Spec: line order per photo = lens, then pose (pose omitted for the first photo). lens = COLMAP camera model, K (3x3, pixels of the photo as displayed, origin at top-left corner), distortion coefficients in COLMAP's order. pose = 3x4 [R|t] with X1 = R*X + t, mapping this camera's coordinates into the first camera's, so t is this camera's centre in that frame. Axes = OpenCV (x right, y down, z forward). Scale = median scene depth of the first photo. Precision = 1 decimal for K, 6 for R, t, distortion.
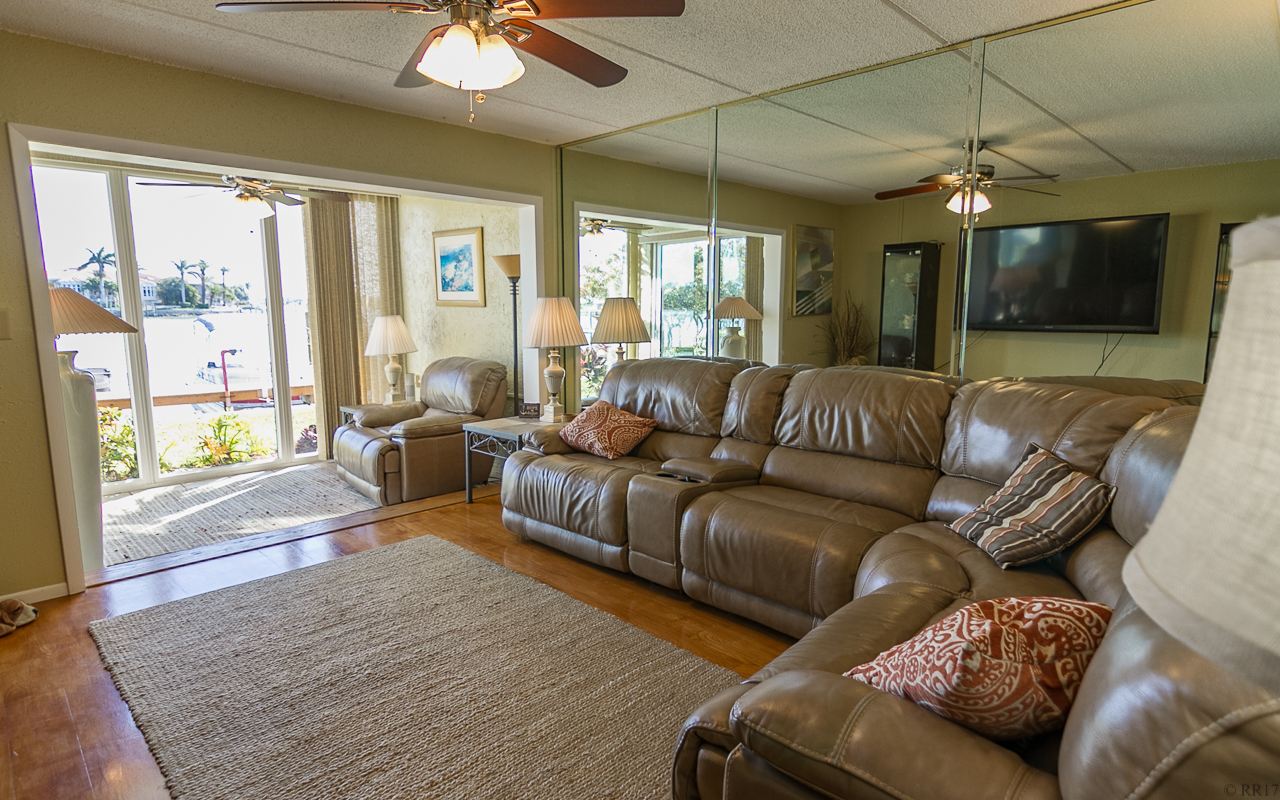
lens RADIAL K [[671.5, 0, 640.0], [0, 671.5, 400.0], [0, 0, 1]] dist [0.001445, 0.000176]
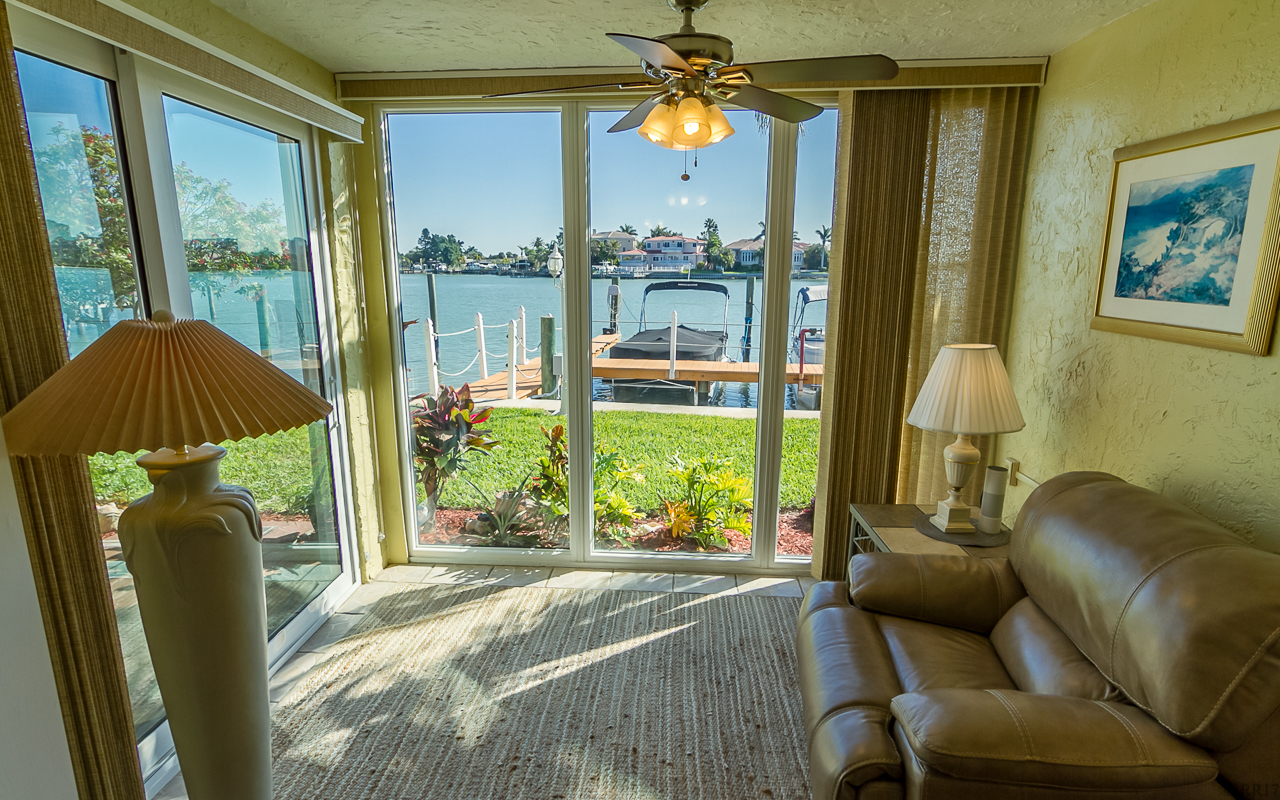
lens RADIAL K [[638.6, 0, 652.8], [0, 638.6, 404.2], [0, 0, 1]] dist [0.001520, -0.000050]
pose [[0.654746, 0.163344, -0.737988, -0.180606], [-0.111427, 0.986561, 0.119503, -0.111625], [0.747591, 0.003988, 0.664148, 0.529611]]
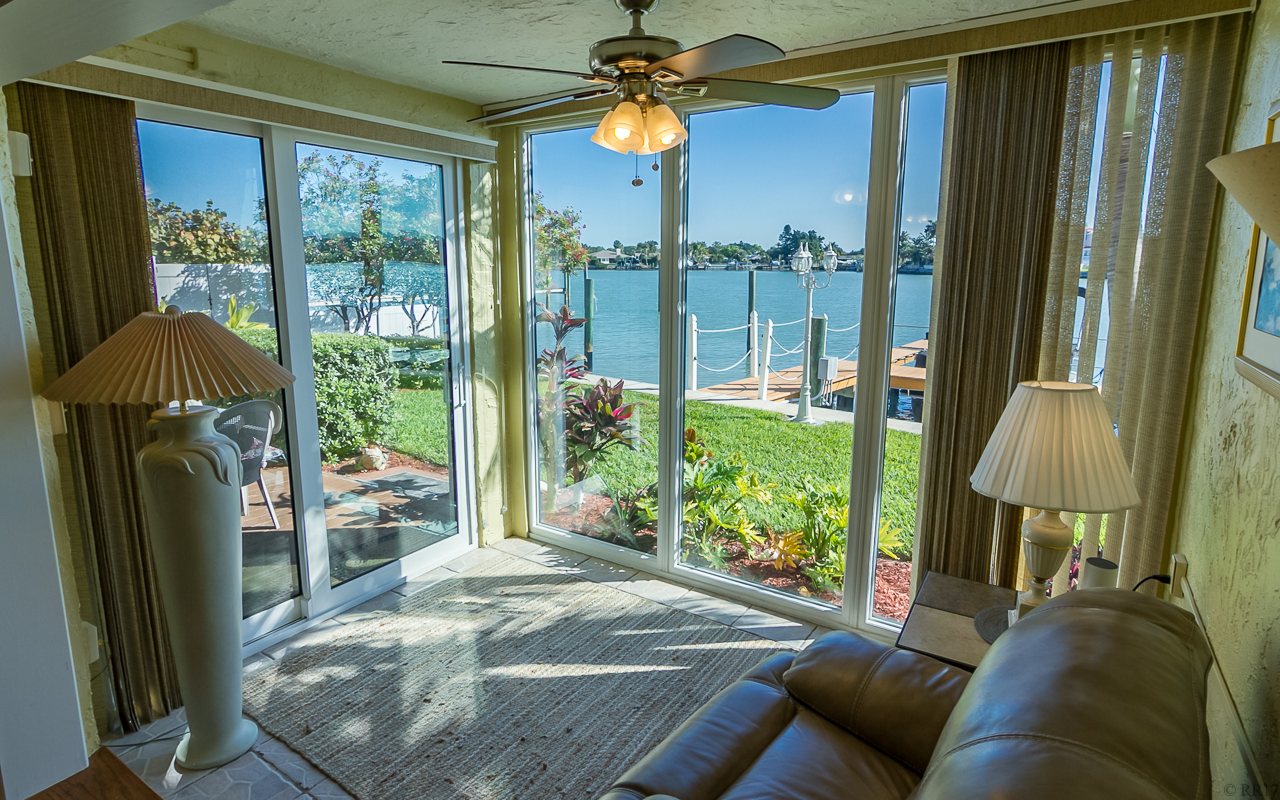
lens RADIAL K [[662.9, 0, 664.1], [0, 662.9, 375.0], [0, 0, 1]] dist [0.000071, -0.000311]
pose [[0.212298, 0.168710, -0.962531, -0.089746], [-0.143993, 0.979633, 0.139948, -0.147474], [0.966538, 0.108887, 0.232267, 0.725848]]
